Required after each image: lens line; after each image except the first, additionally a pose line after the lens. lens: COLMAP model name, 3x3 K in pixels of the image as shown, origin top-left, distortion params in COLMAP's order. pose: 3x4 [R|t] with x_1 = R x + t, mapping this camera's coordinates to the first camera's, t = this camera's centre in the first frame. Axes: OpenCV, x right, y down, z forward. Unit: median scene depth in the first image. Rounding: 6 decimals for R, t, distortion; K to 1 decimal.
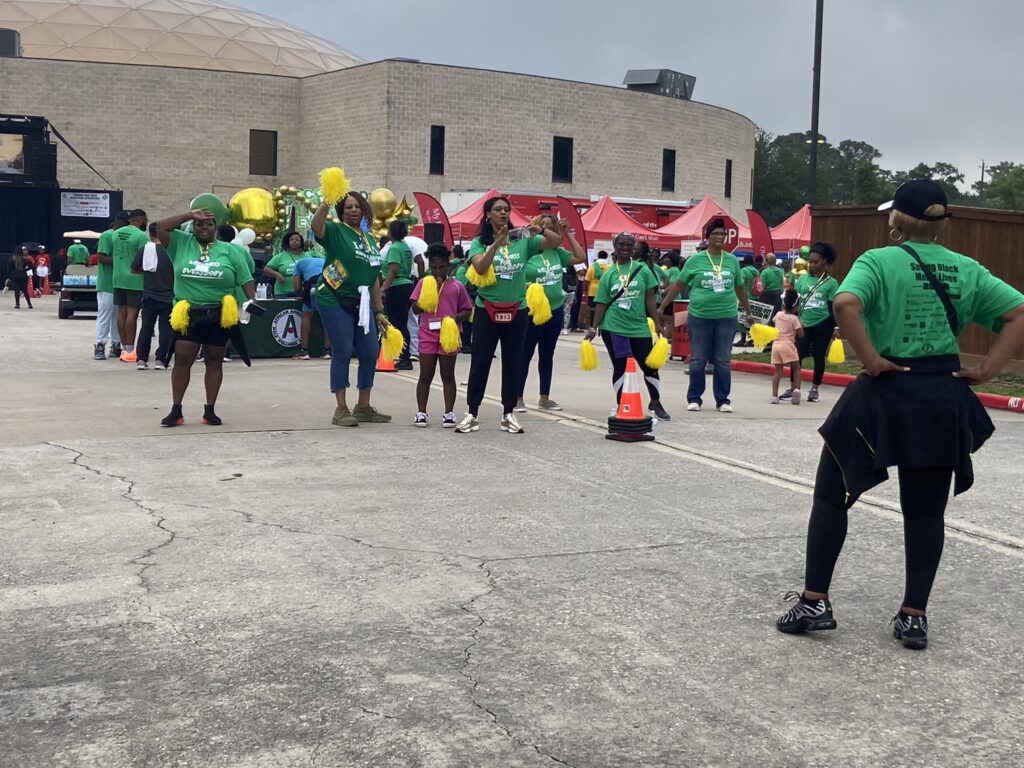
lens RADIAL K [[1478.7, 0, 513.2], [0, 1478.7, 384.0], [0, 0, 1]] dist [0.032657, 0.000000]
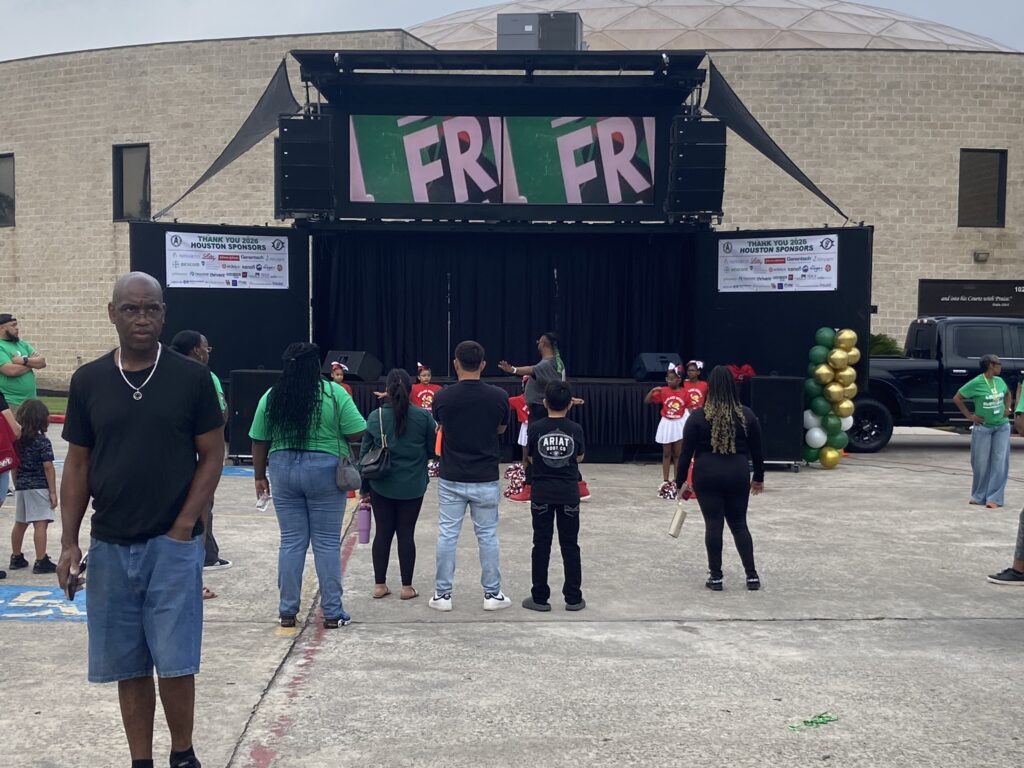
lens RADIAL K [[1478.7, 0, 509.1], [0, 1478.7, 387.6], [0, 0, 1]] dist [0.032657, 0.000000]
pose [[0.946672, -0.014616, -0.321867, -0.162189], [-0.007305, 0.997740, -0.066791, -0.039938], [0.322116, 0.065580, 0.944426, 0.410684]]
